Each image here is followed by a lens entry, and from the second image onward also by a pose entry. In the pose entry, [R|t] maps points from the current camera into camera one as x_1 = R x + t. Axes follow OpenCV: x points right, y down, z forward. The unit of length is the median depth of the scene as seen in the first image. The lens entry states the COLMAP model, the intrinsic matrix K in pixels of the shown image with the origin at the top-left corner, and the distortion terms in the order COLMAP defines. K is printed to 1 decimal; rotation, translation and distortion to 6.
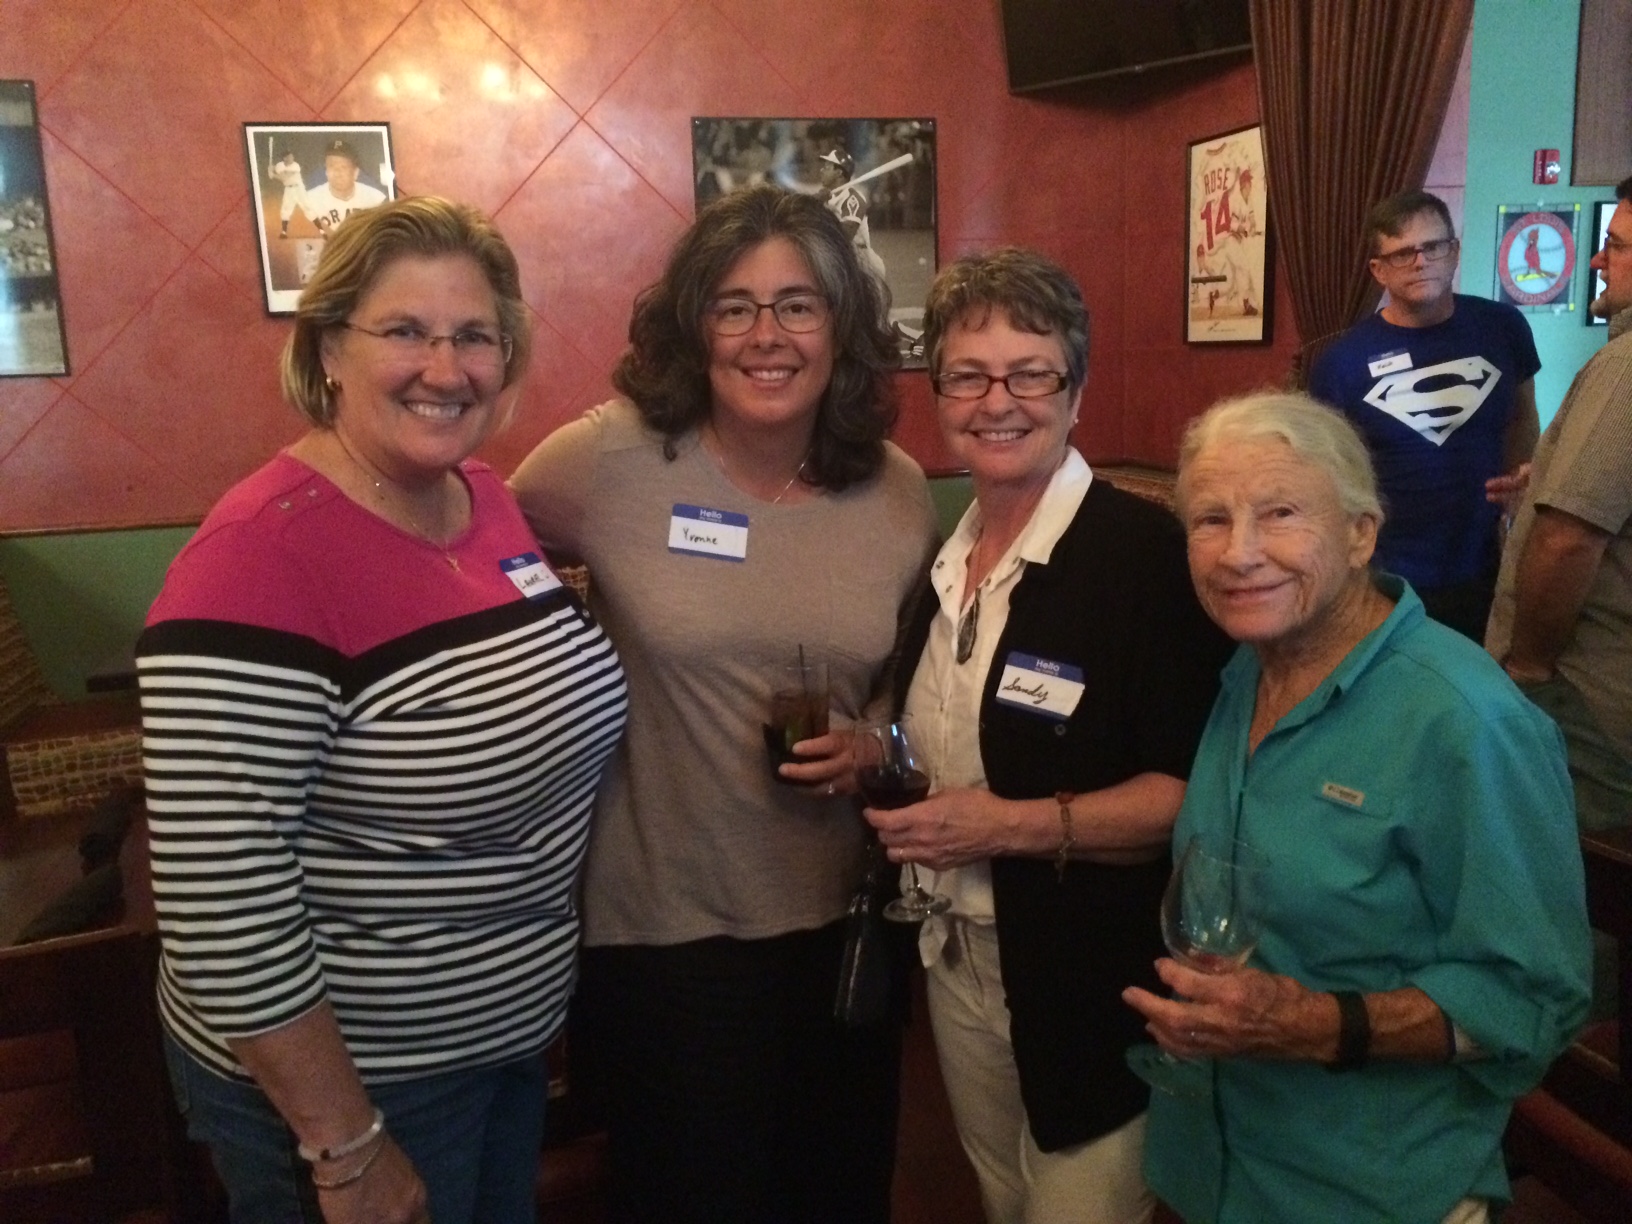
lens RADIAL K [[1437.9, 0, 816.0], [0, 1437.9, 612.0], [0, 0, 1]] dist [0.119978, -0.130329]
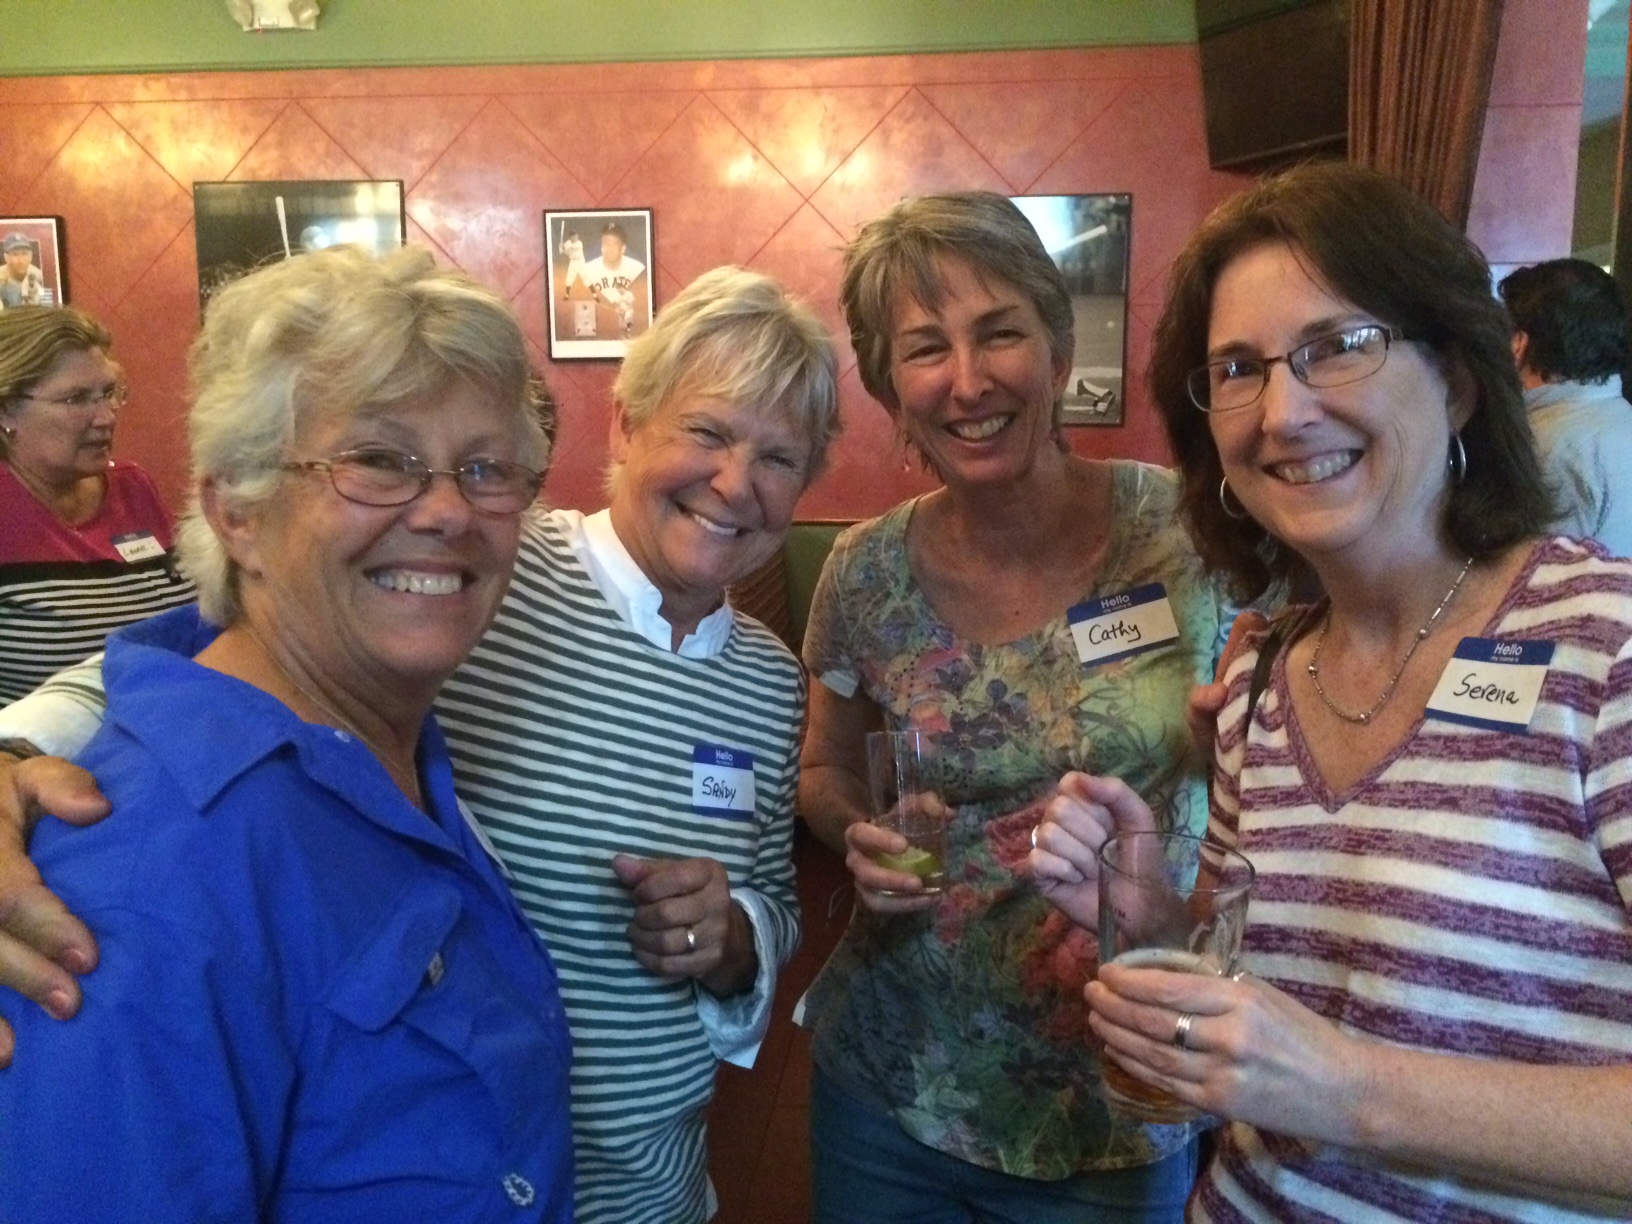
lens RADIAL K [[1437.9, 0, 816.0], [0, 1437.9, 612.0], [0, 0, 1]] dist [0.119978, -0.130329]
pose [[0.926214, 0.096249, -0.364505, 0.316019], [-0.103495, 0.994630, -0.000346, -0.008968], [0.362514, 0.038045, 0.931201, -0.077274]]
